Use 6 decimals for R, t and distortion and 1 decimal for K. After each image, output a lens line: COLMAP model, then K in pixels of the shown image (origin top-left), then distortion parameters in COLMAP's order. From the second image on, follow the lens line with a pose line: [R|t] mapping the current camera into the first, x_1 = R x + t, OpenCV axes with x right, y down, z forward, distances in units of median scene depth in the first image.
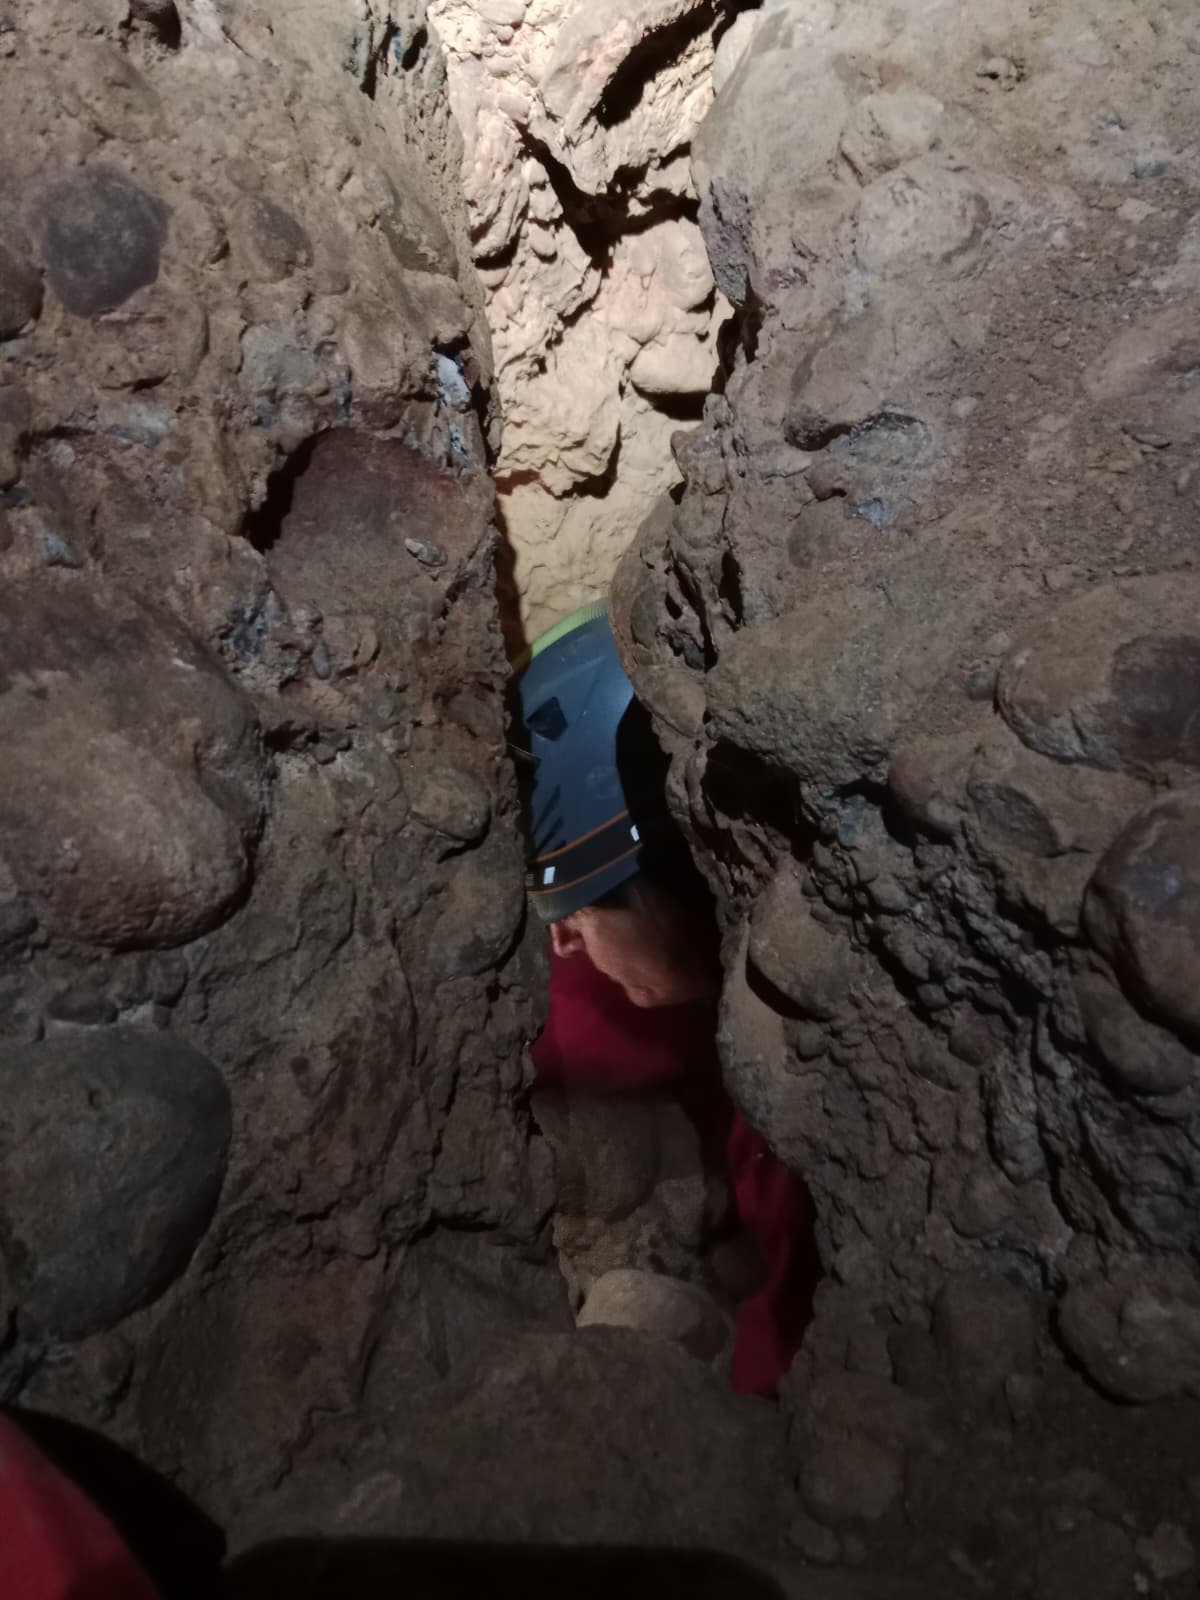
lens RADIAL K [[1272.7, 0, 576.3], [0, 1272.7, 798.2], [0, 0, 1]] dist [0.085083, -0.145881]
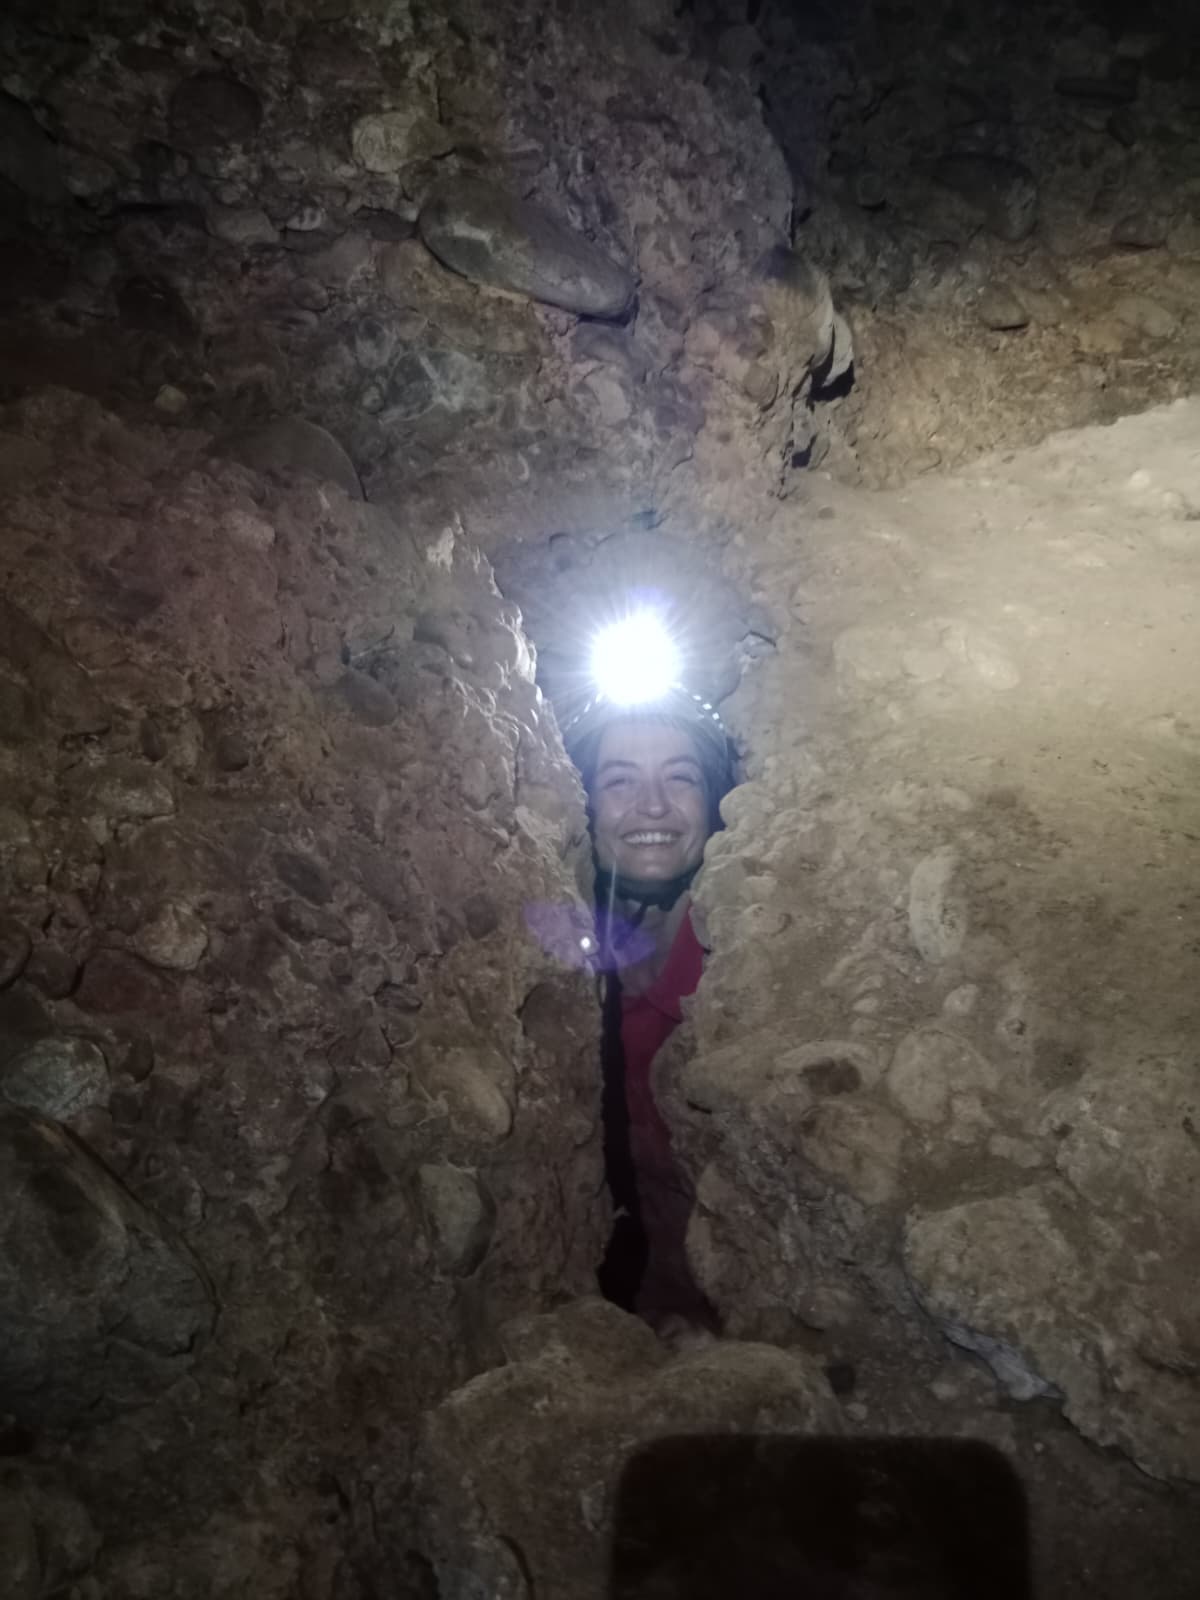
lens RADIAL K [[1272.7, 0, 576.3], [0, 1272.7, 798.2], [0, 0, 1]] dist [0.085083, -0.145881]
pose [[0.996170, 0.040087, -0.077701, 0.069549], [-0.070845, 0.890898, -0.448645, 0.586281], [0.051239, 0.452432, 0.890326, -1.617014]]
